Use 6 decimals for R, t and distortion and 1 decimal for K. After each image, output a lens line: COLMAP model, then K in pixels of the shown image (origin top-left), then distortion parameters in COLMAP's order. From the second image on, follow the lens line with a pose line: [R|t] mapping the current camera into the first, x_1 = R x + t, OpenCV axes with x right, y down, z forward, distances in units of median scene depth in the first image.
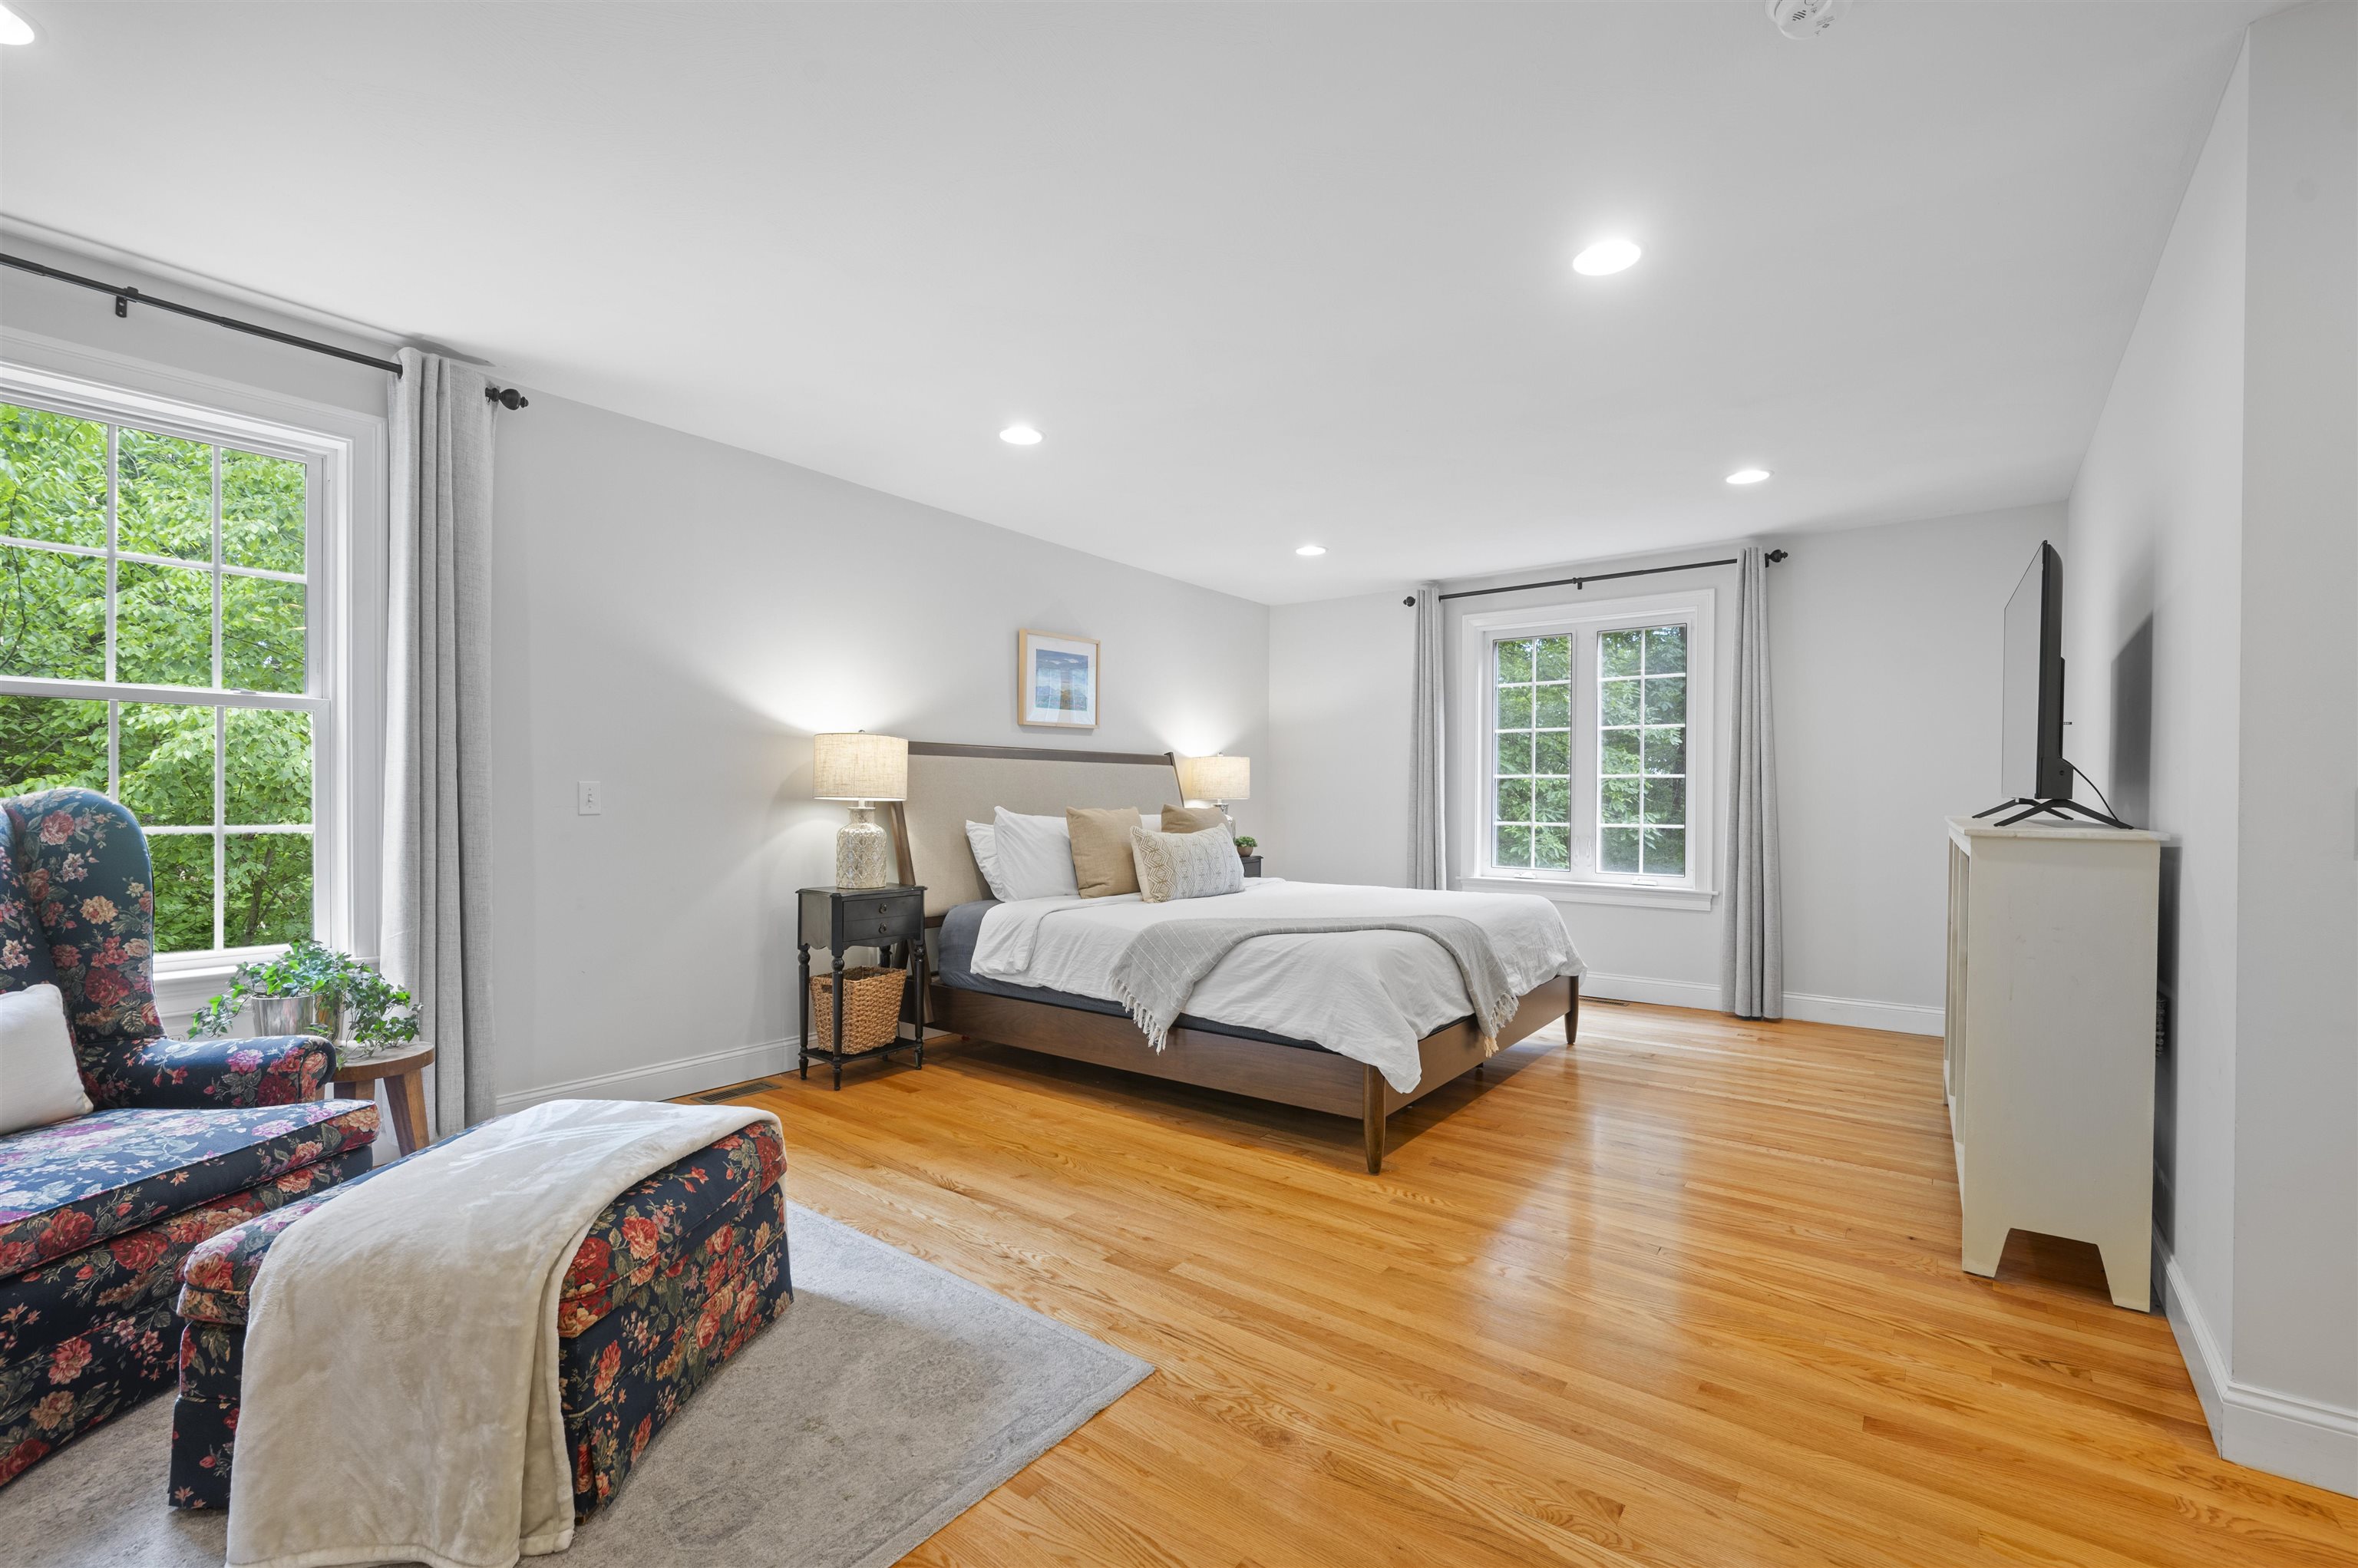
lens RADIAL K [[998.6, 0, 1174.1], [0, 998.6, 795.2], [0, 0, 1]] dist [-0.007282, 0.000238]
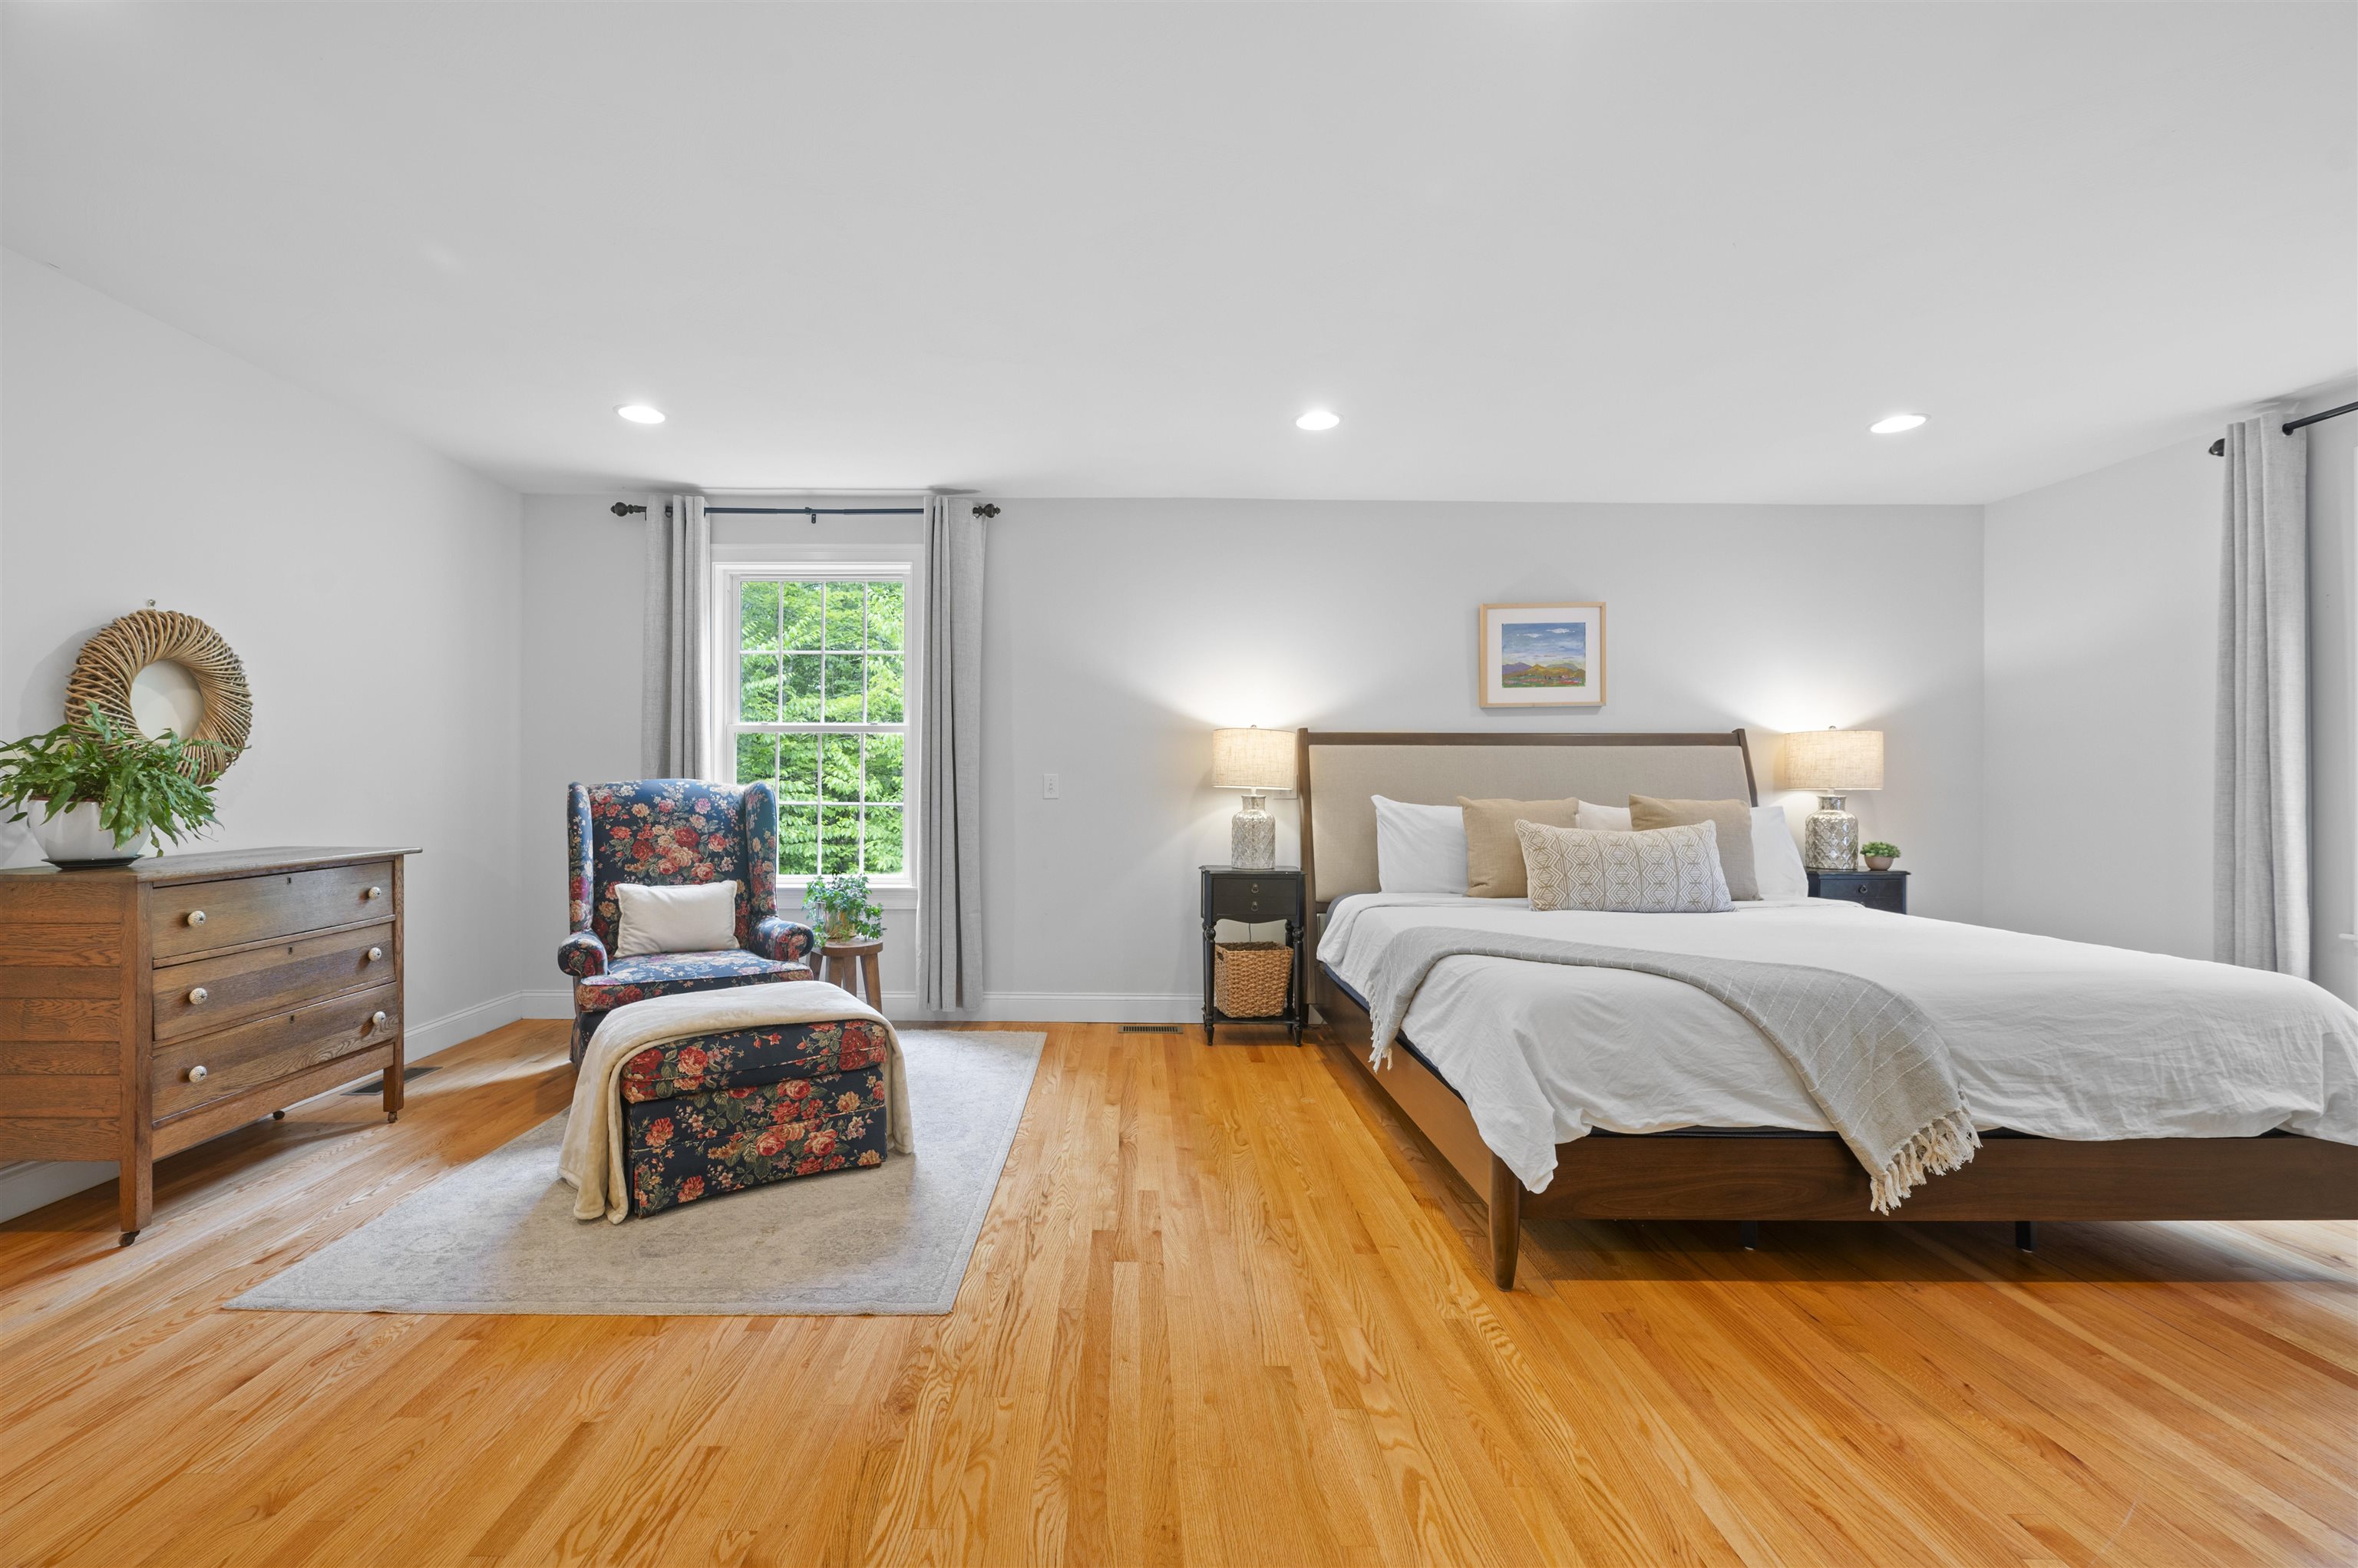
lens RADIAL K [[978.0, 0, 1167.4], [0, 978.0, 776.4], [0, 0, 1]] dist [-0.002446, -0.000259]
pose [[0.606975, -0.009536, -0.794664, 0.597356], [0.000328, 0.999931, -0.011748, 0.004789], [0.794721, 0.006870, 0.606936, 0.334266]]
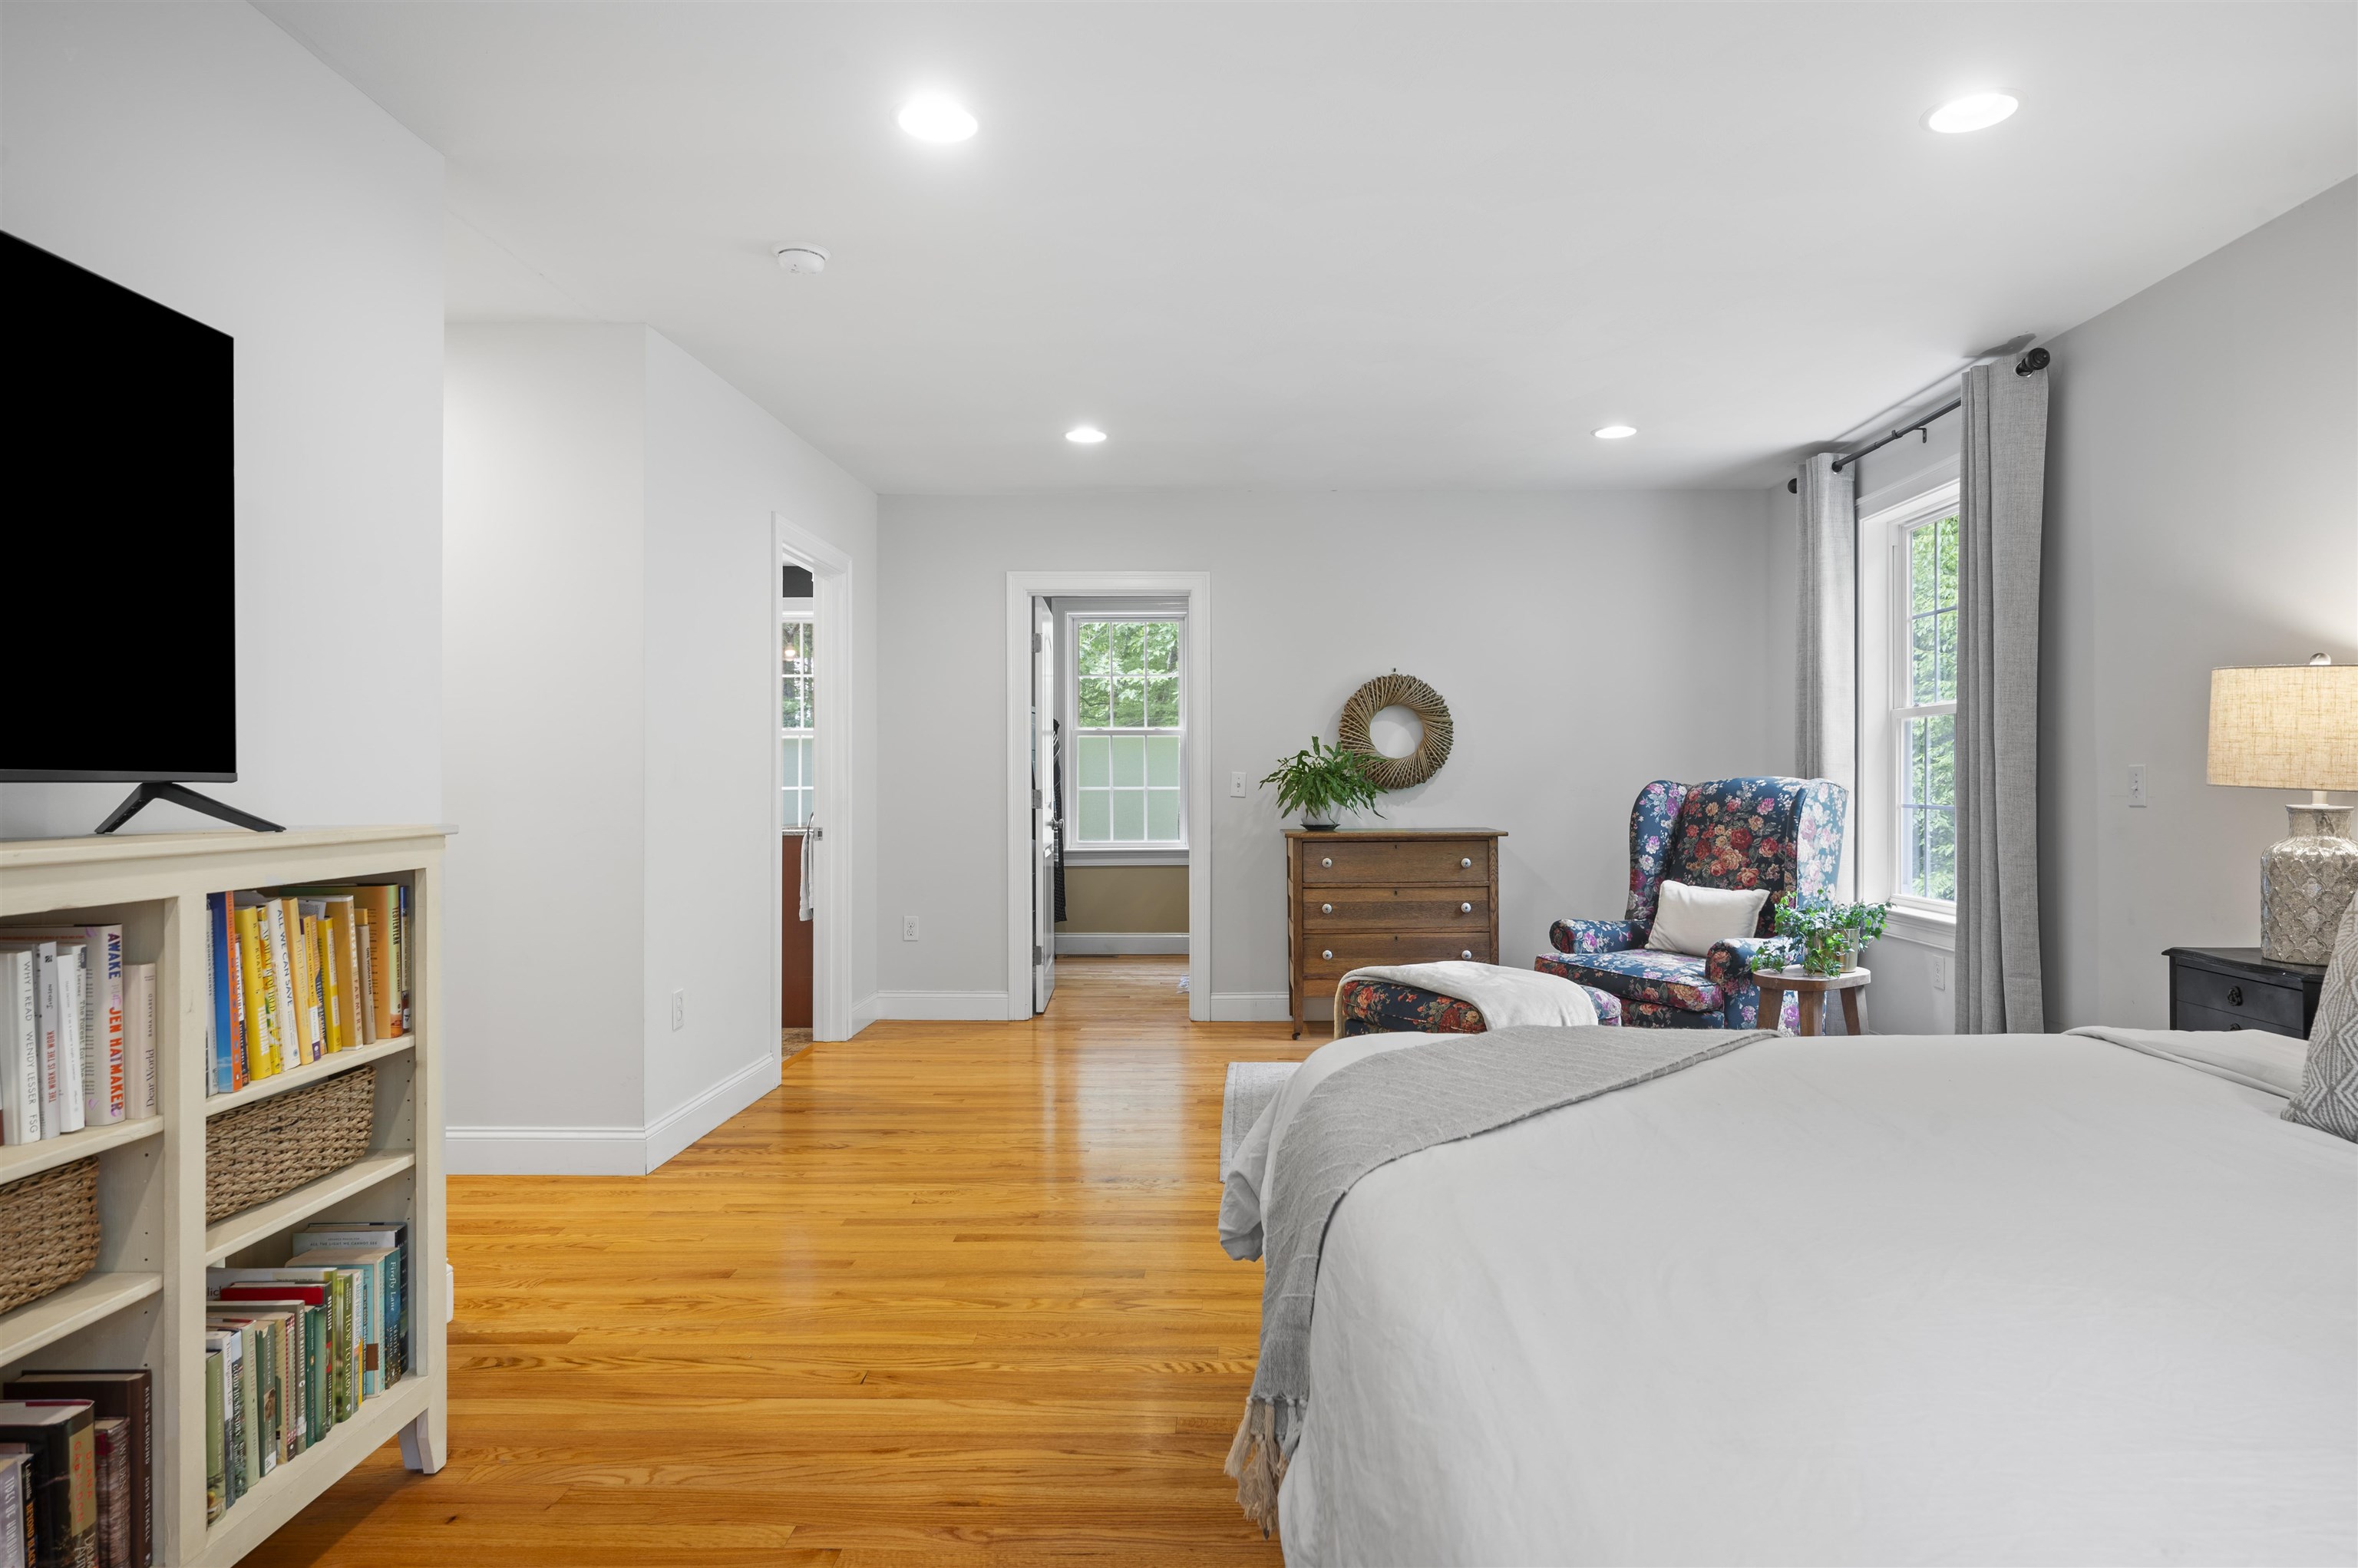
lens RADIAL K [[1288.3, 0, 1183.0], [0, 1288.3, 787.5], [0, 0, 1]] dist [0.001070, 0.000070]
pose [[-0.807927, -0.000513, -0.589282, 0.688346], [-0.003011, 0.999990, 0.003258, 0.002403], [0.589274, 0.004407, -0.807921, 1.525500]]
